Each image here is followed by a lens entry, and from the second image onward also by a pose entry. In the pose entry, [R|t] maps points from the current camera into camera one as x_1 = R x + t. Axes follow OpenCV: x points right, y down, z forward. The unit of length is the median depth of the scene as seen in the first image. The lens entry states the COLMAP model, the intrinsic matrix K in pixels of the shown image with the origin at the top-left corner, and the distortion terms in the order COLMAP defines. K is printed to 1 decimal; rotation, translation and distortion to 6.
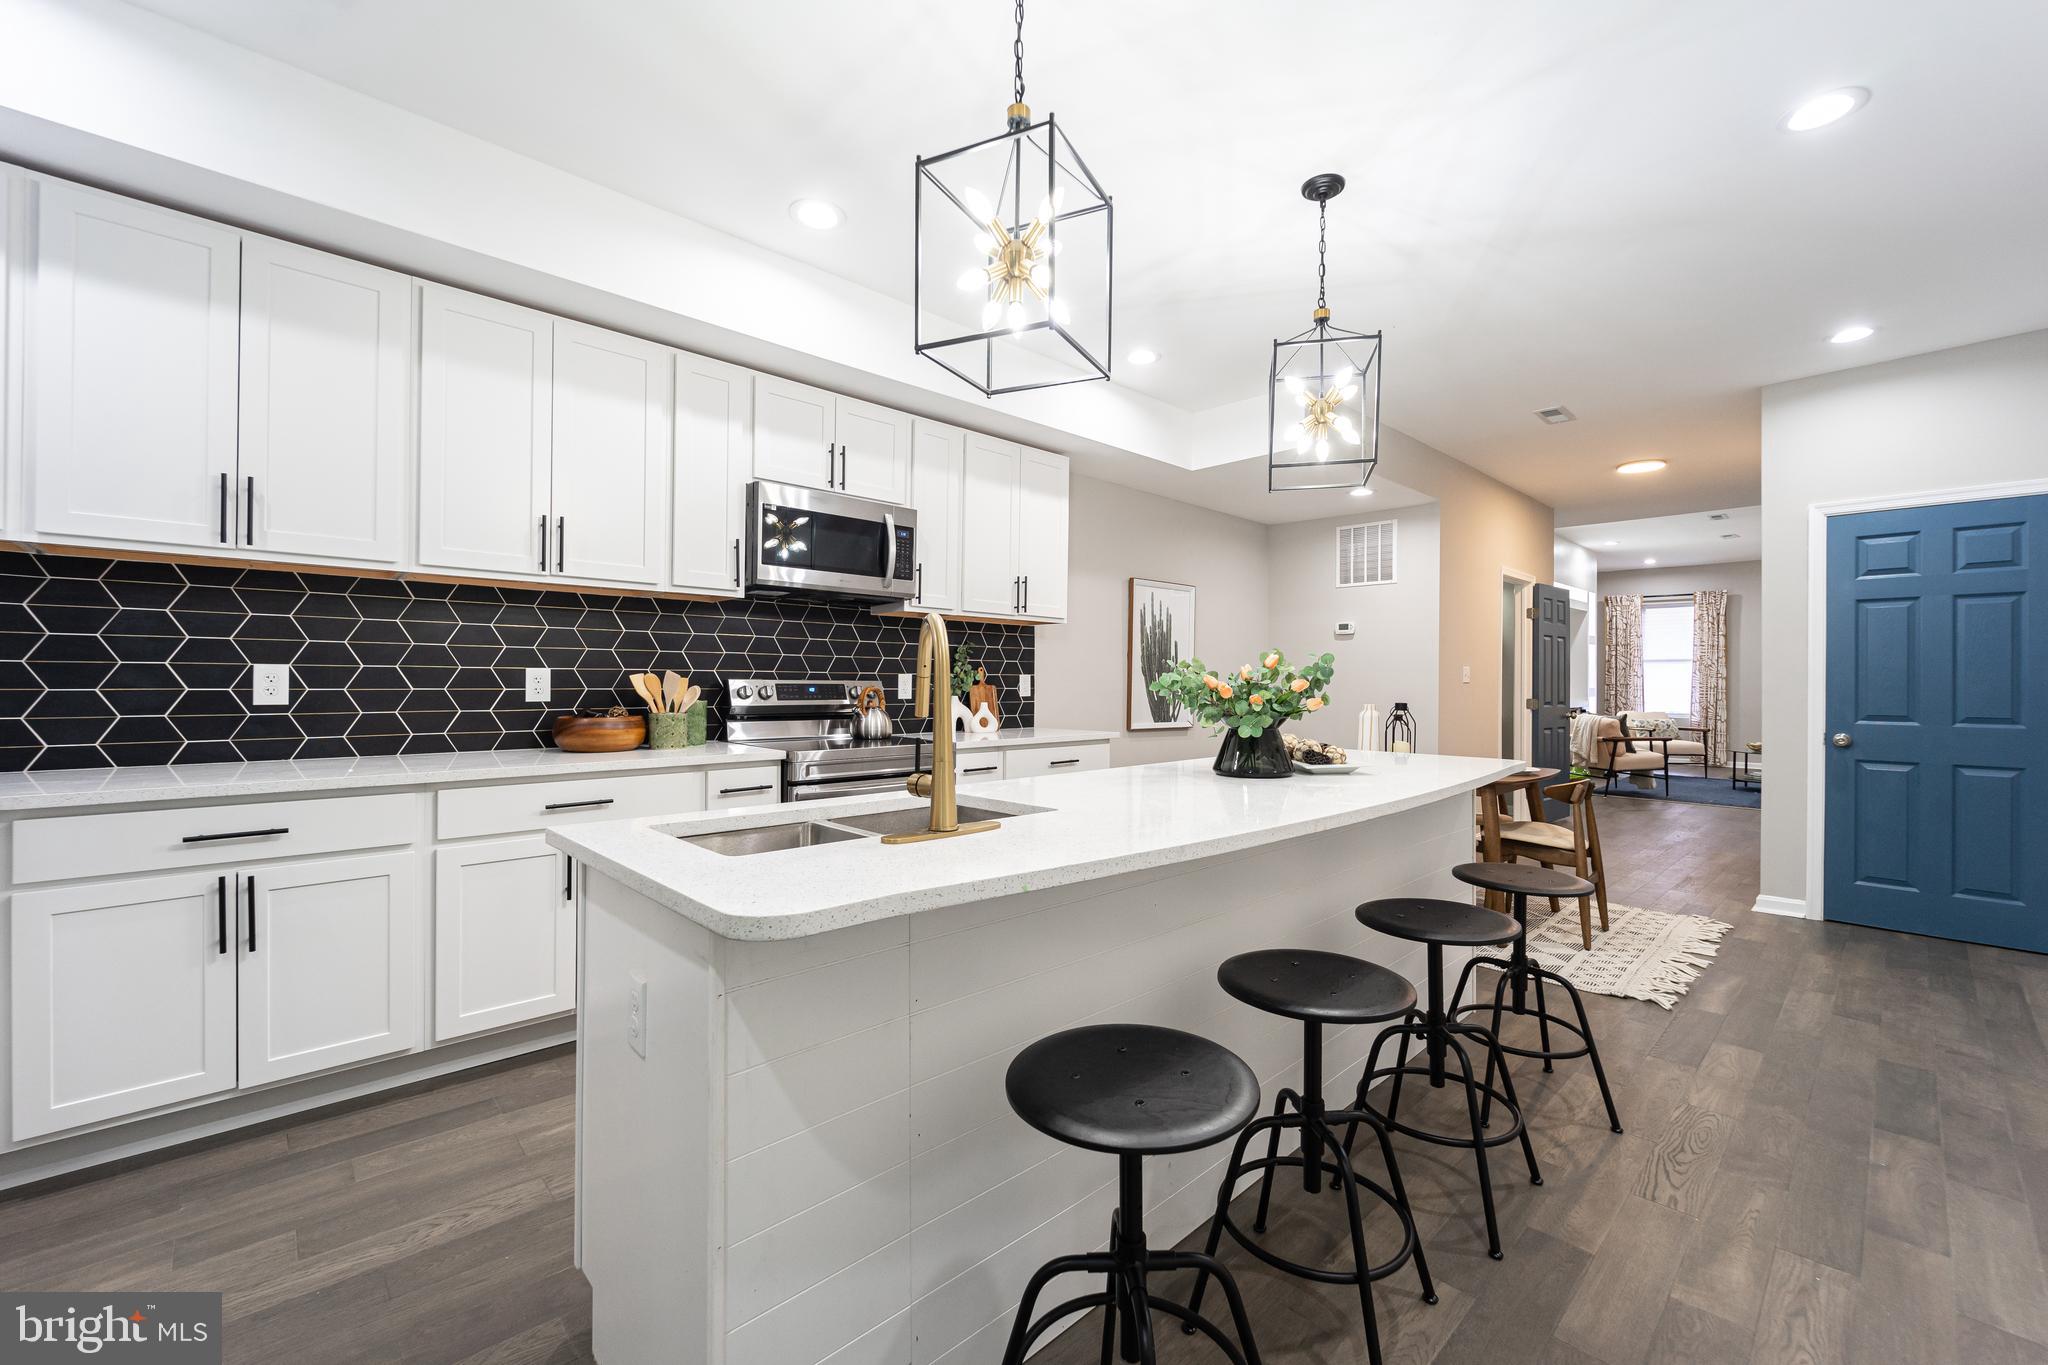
lens RADIAL K [[829.4, 0, 1036.7], [0, 829.4, 681.4], [0, 0, 1]] dist [-0.000034, -0.000306]
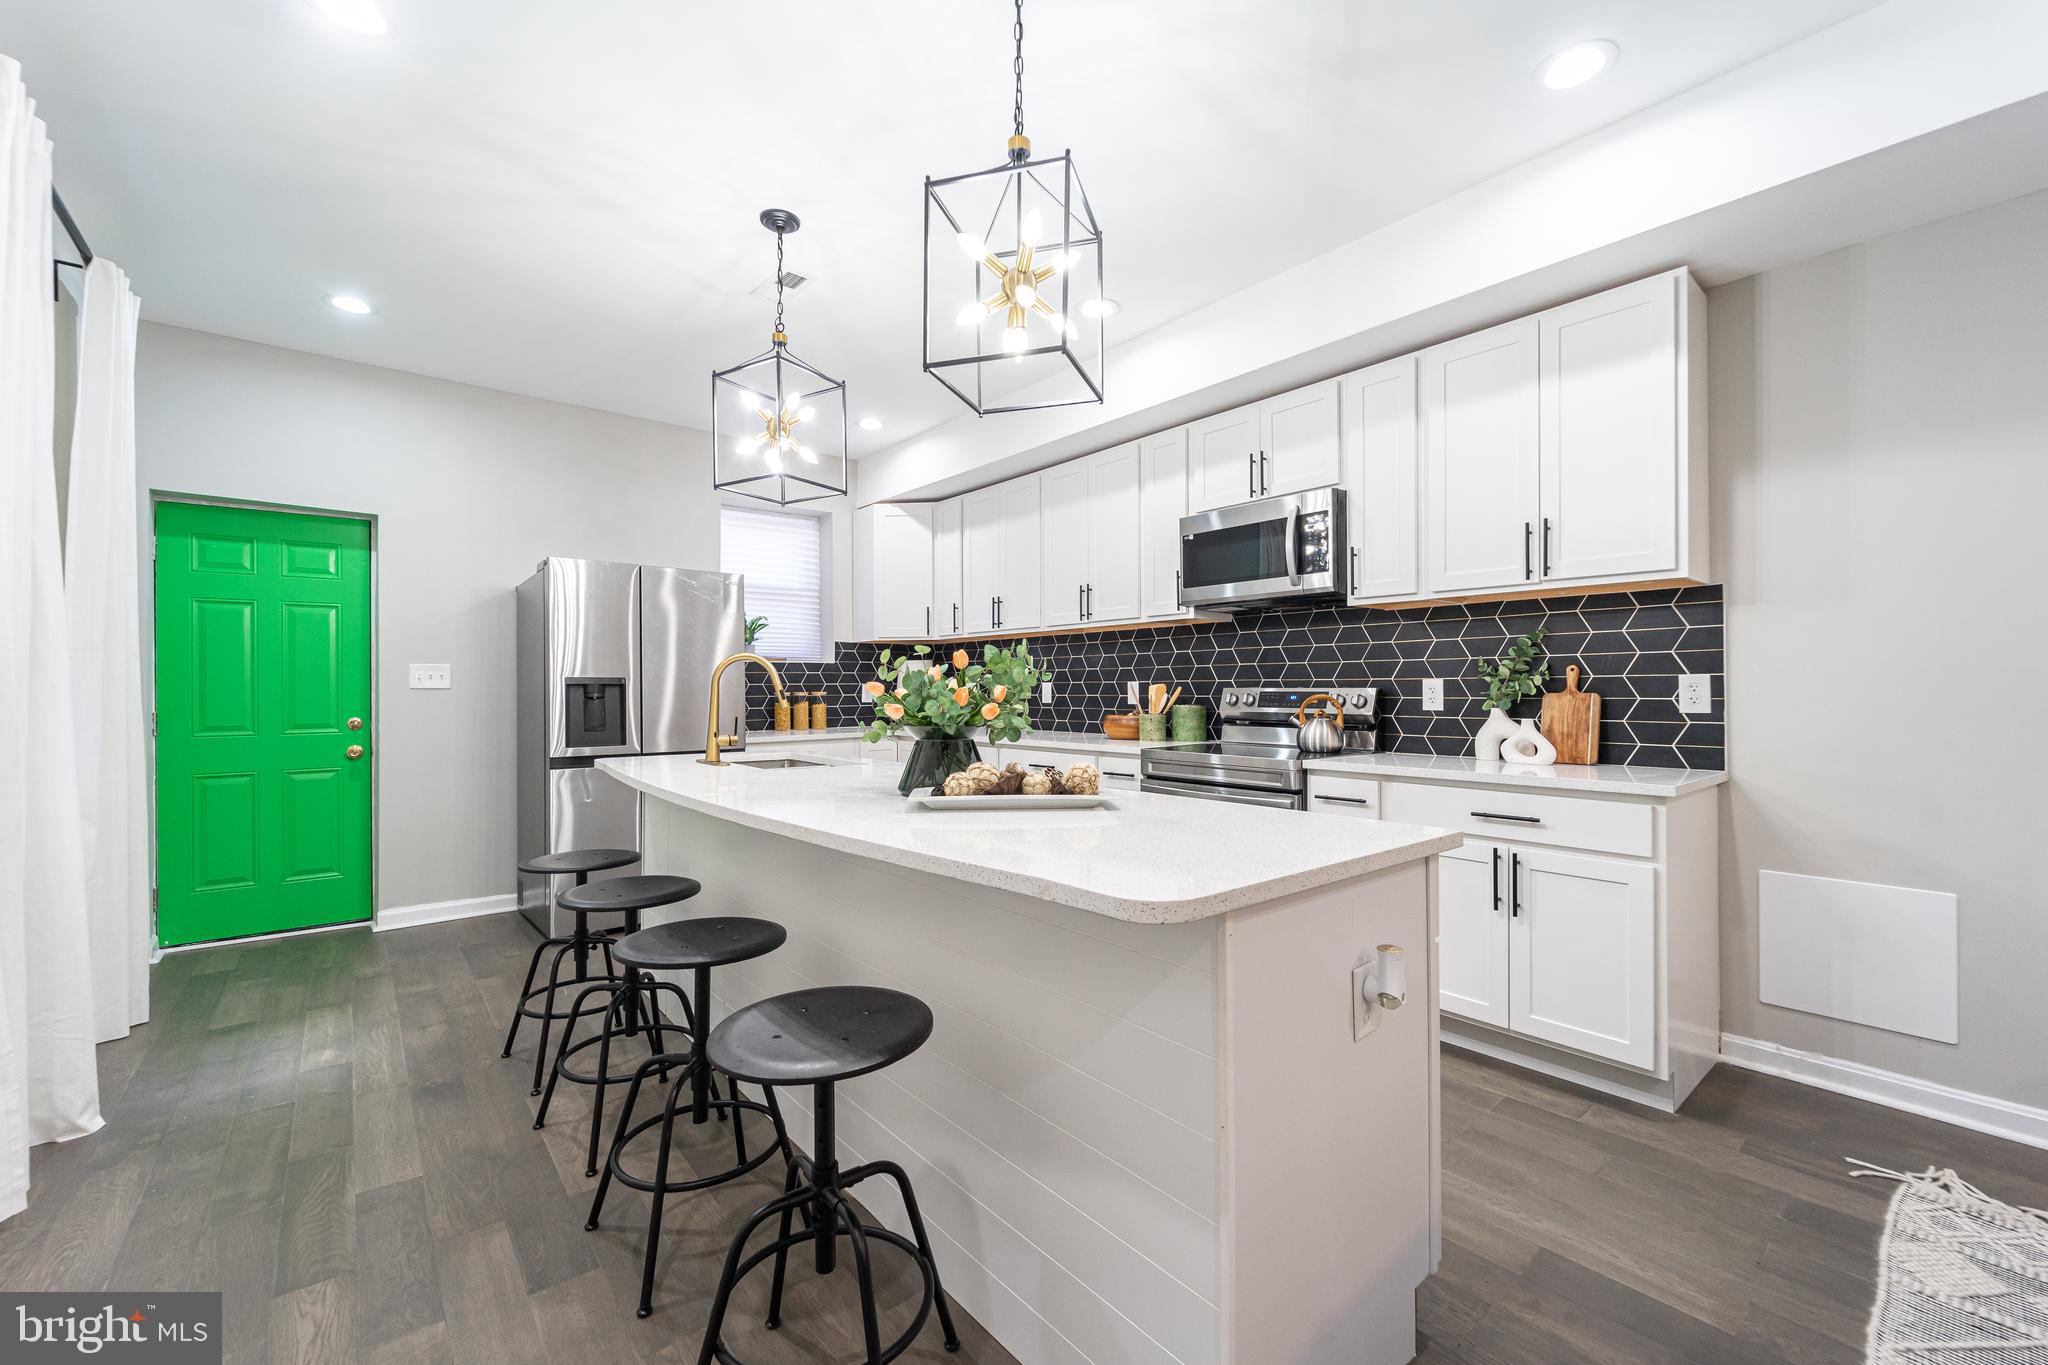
lens RADIAL K [[818.8, 0, 1029.7], [0, 818.8, 684.2], [0, 0, 1]] dist [-0.001384, -0.000531]
pose [[-0.066275, -0.015093, -0.997687, 0.702493], [0.000139, 0.999885, -0.015136, 0.008491], [0.997801, -0.001142, -0.066265, 0.730292]]
